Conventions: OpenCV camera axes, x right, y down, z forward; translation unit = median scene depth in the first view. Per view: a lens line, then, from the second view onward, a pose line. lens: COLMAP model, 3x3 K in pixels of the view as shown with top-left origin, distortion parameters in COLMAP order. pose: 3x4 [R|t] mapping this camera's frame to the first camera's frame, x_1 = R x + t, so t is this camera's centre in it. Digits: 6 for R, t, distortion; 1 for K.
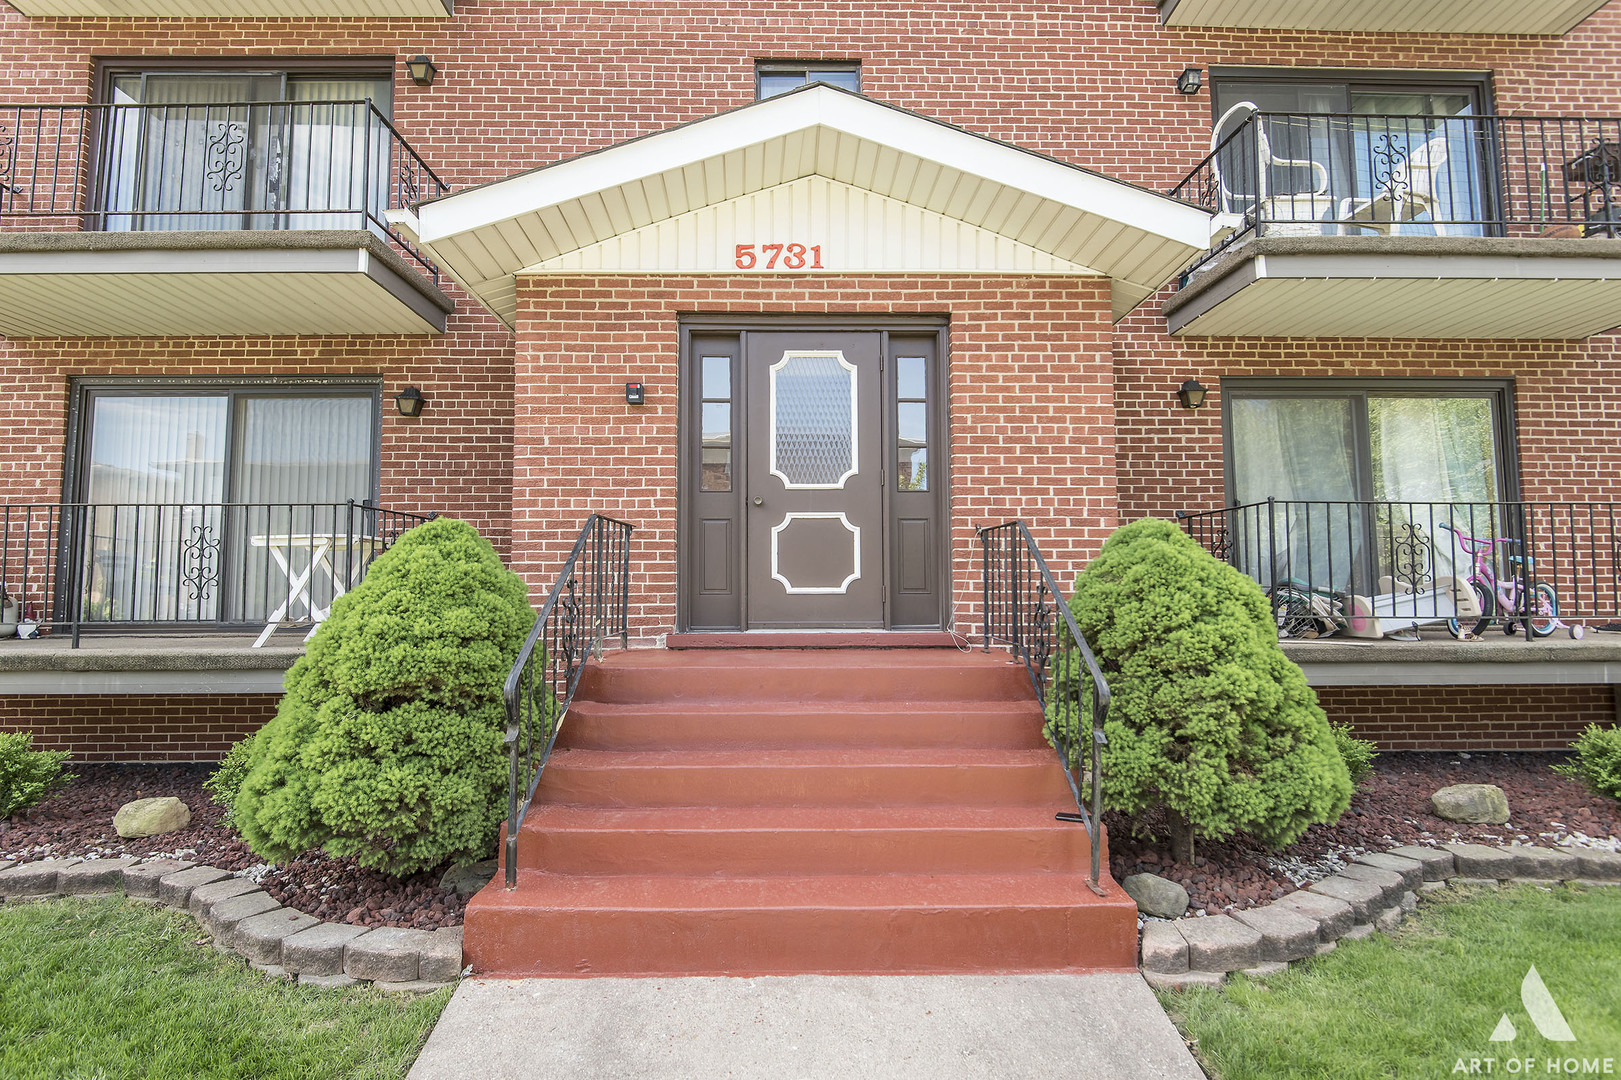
lens RADIAL K [[772.4, 0, 812.8], [0, 772.4, 546.5], [0, 0, 1]] dist [-0.021814, -0.000350]
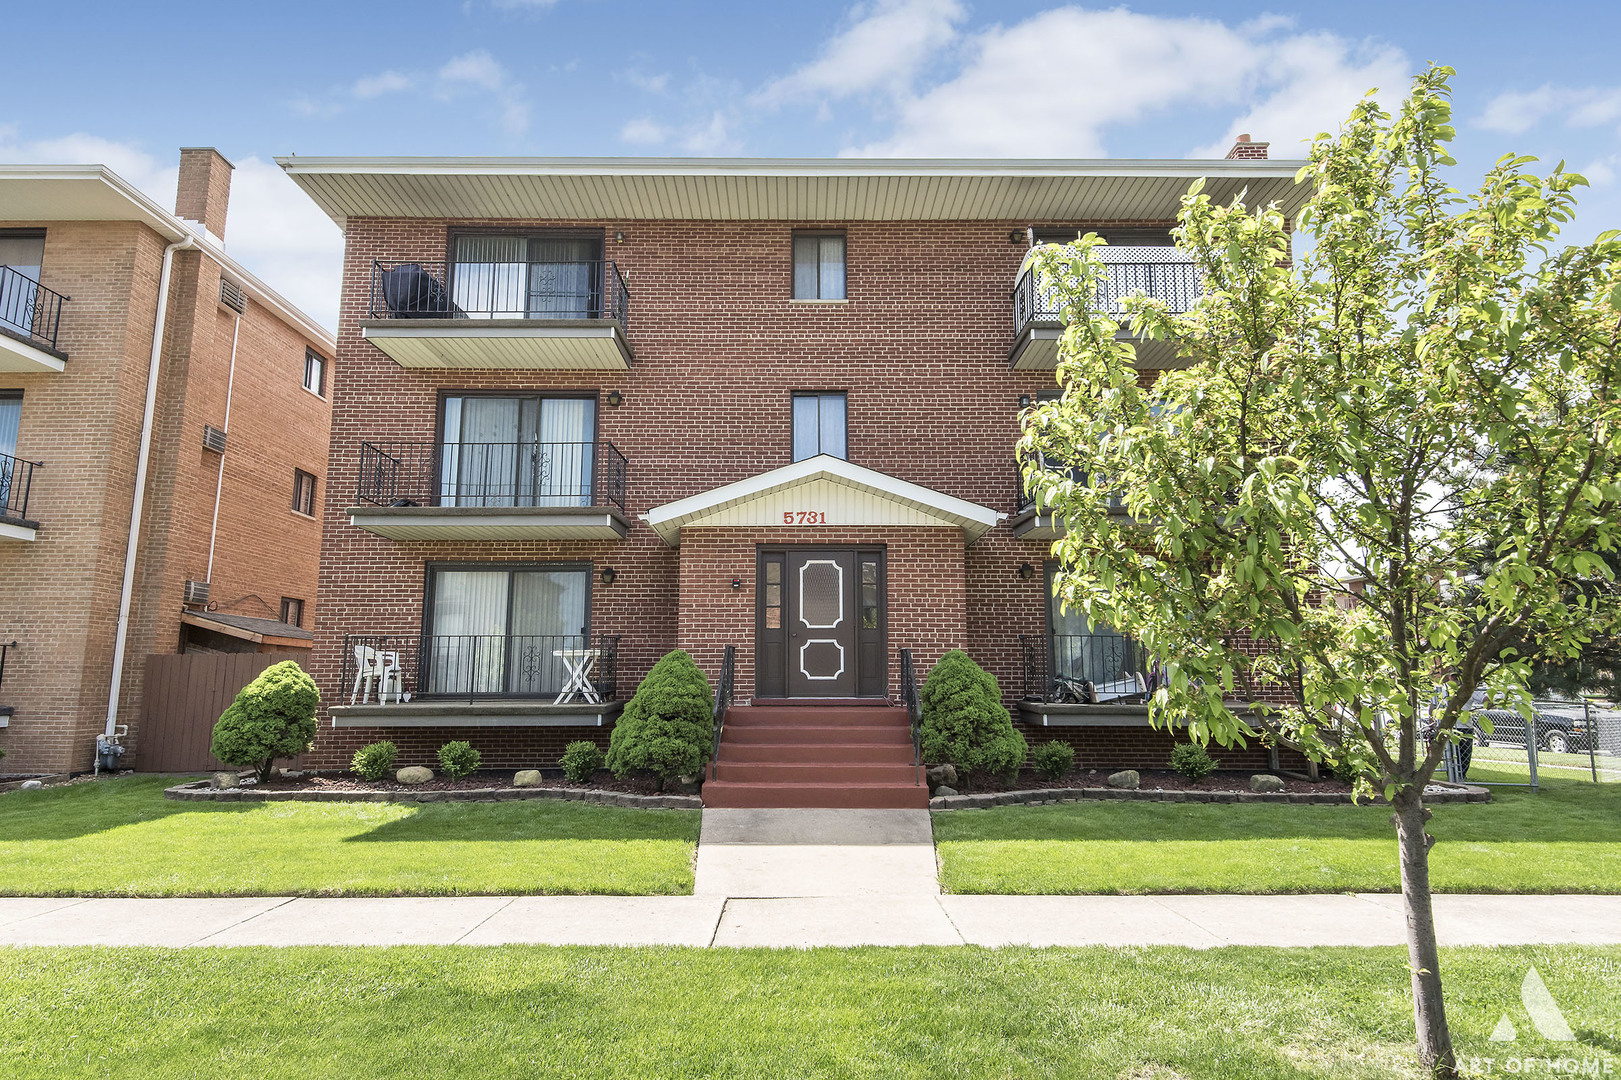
lens RADIAL K [[855.3, 0, 810.5], [0, 855.3, 540.0], [0, 0, 1]] dist [0.001297, -0.013272]
pose [[0.999806, 0.001401, -0.019672, 0.018232], [-0.003346, 0.995062, -0.099195, -0.084052], [0.019435, 0.099242, 0.994874, -1.322340]]
